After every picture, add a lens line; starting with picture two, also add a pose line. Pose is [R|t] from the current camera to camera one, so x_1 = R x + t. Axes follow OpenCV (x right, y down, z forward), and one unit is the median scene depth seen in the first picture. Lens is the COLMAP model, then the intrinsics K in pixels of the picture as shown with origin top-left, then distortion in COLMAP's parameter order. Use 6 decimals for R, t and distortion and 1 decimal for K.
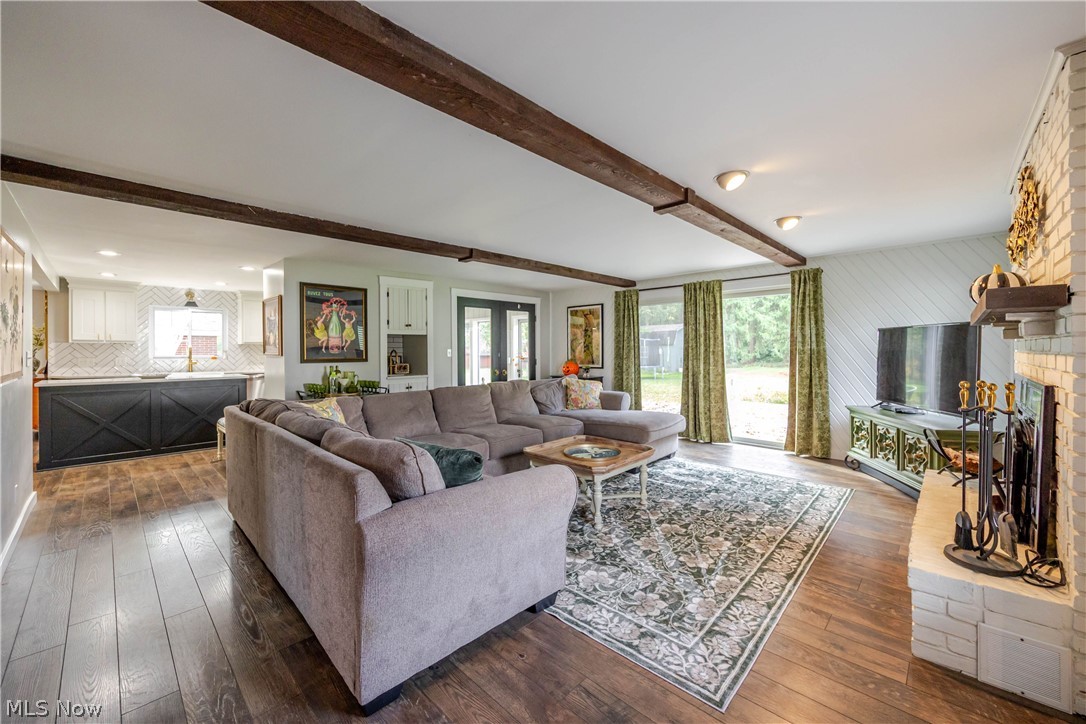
lens RADIAL K [[427.7, 0, 540.0], [0, 427.7, 355.9], [0, 0, 1]] dist [-0.000504, -0.000057]
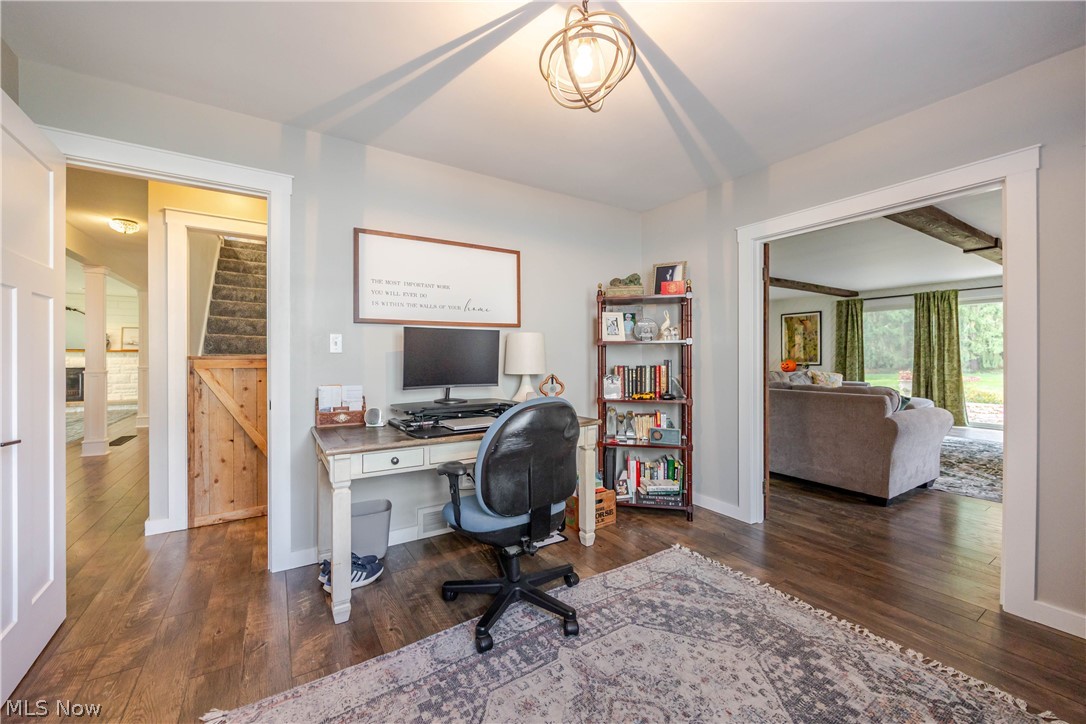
lens RADIAL K [[423.3, 0, 535.4], [0, 423.3, 358.9], [0, 0, 1]] dist [-0.001882, -0.000069]
pose [[0.972623, 0.000988, -0.232387, -0.506579], [-0.002557, 0.999976, -0.006451, 0.029863], [0.232375, 0.006868, 0.972602, -0.473450]]
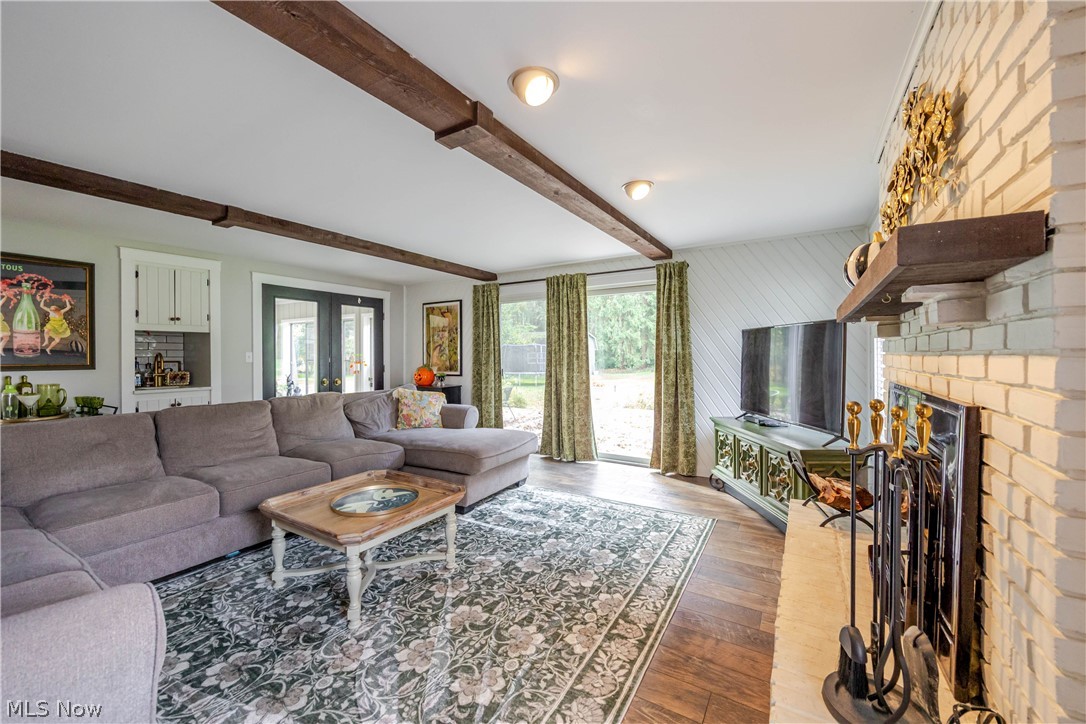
lens RADIAL K [[429.3, 0, 536.7], [0, 429.3, 361.0], [0, 0, 1]] dist [0.000419, 0.000132]
pose [[0.978329, -0.000372, 0.207055, 0.166341], [0.000841, 0.999997, -0.002180, 0.002268], [-0.207054, 0.002307, 0.978327, 0.190580]]
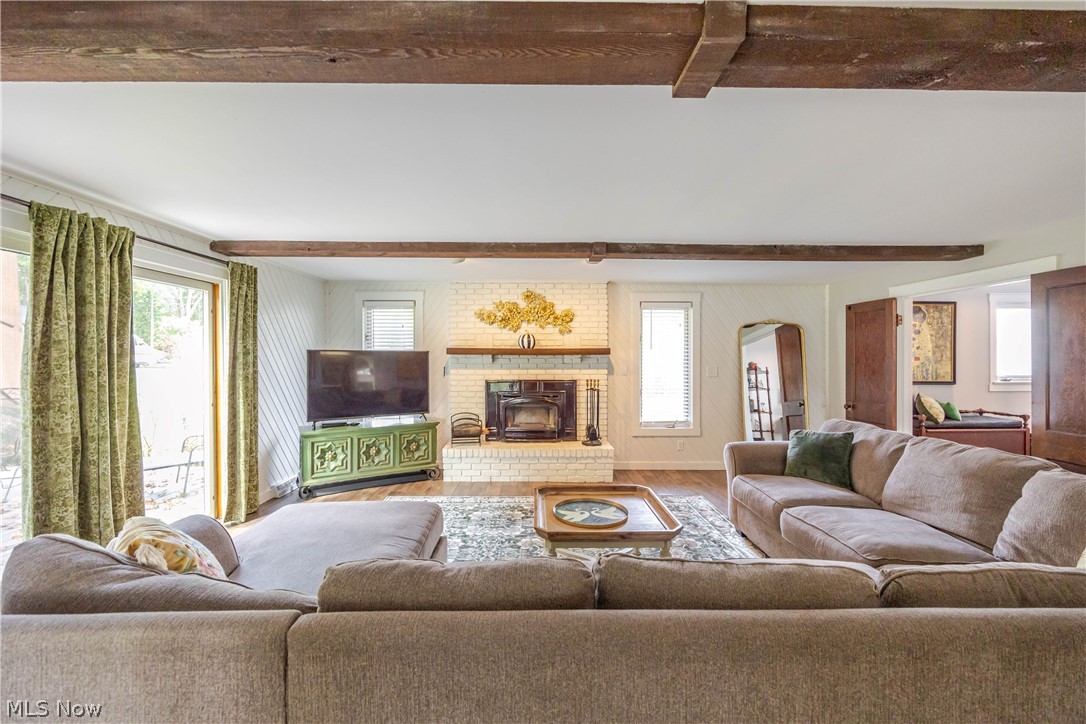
lens RADIAL K [[427.7, 0, 540.0], [0, 427.7, 355.9], [0, 0, 1]] dist [-0.000504, -0.000057]
pose [[-0.702542, 0.000095, 0.711642, -0.260423], [0.009295, 0.999916, 0.009042, -0.045860], [-0.711581, 0.012967, -0.702484, 1.149922]]
